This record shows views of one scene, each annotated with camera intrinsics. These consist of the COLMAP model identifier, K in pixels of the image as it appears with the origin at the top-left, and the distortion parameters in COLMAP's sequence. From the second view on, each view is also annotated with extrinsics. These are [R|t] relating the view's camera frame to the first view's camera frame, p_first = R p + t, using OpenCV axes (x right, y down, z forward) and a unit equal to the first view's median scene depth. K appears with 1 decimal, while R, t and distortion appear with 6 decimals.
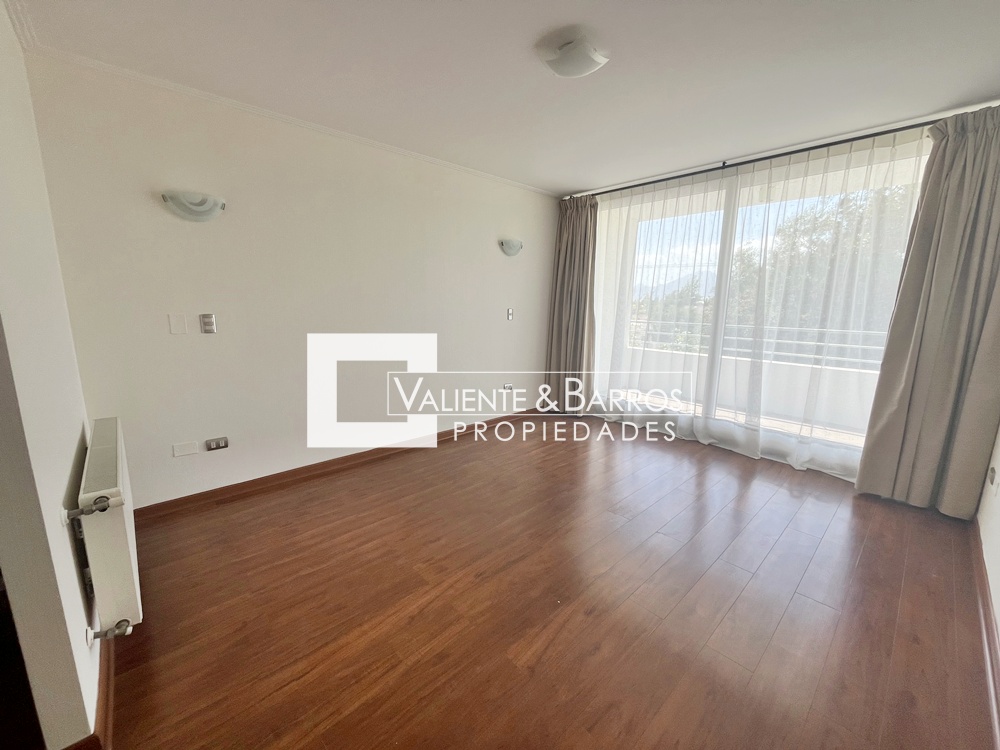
lens RADIAL K [[403.1, 0, 500.2], [0, 403.1, 368.3], [0, 0, 1]] dist [-0.002713, 0.000132]
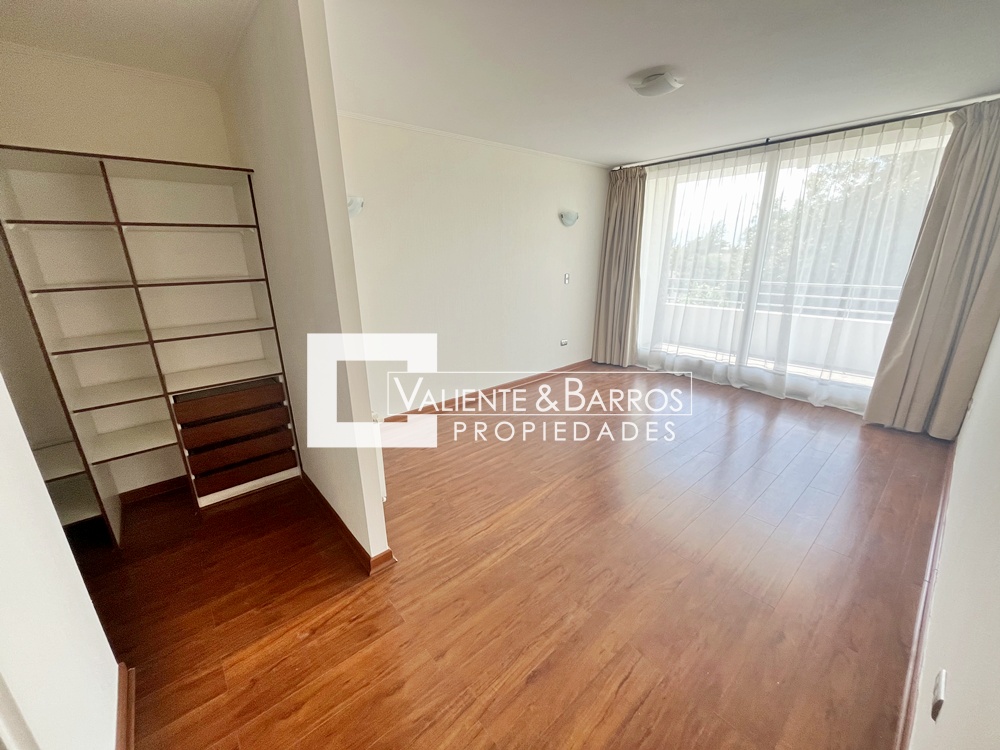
lens RADIAL K [[403.1, 0, 502.2], [0, 403.1, 370.1], [0, 0, 1]] dist [-0.002713, 0.000132]
pose [[0.999082, -0.018230, -0.038774, -0.153652], [0.022646, 0.992910, 0.116689, -0.018669], [0.036372, -0.117460, 0.992411, -0.219524]]
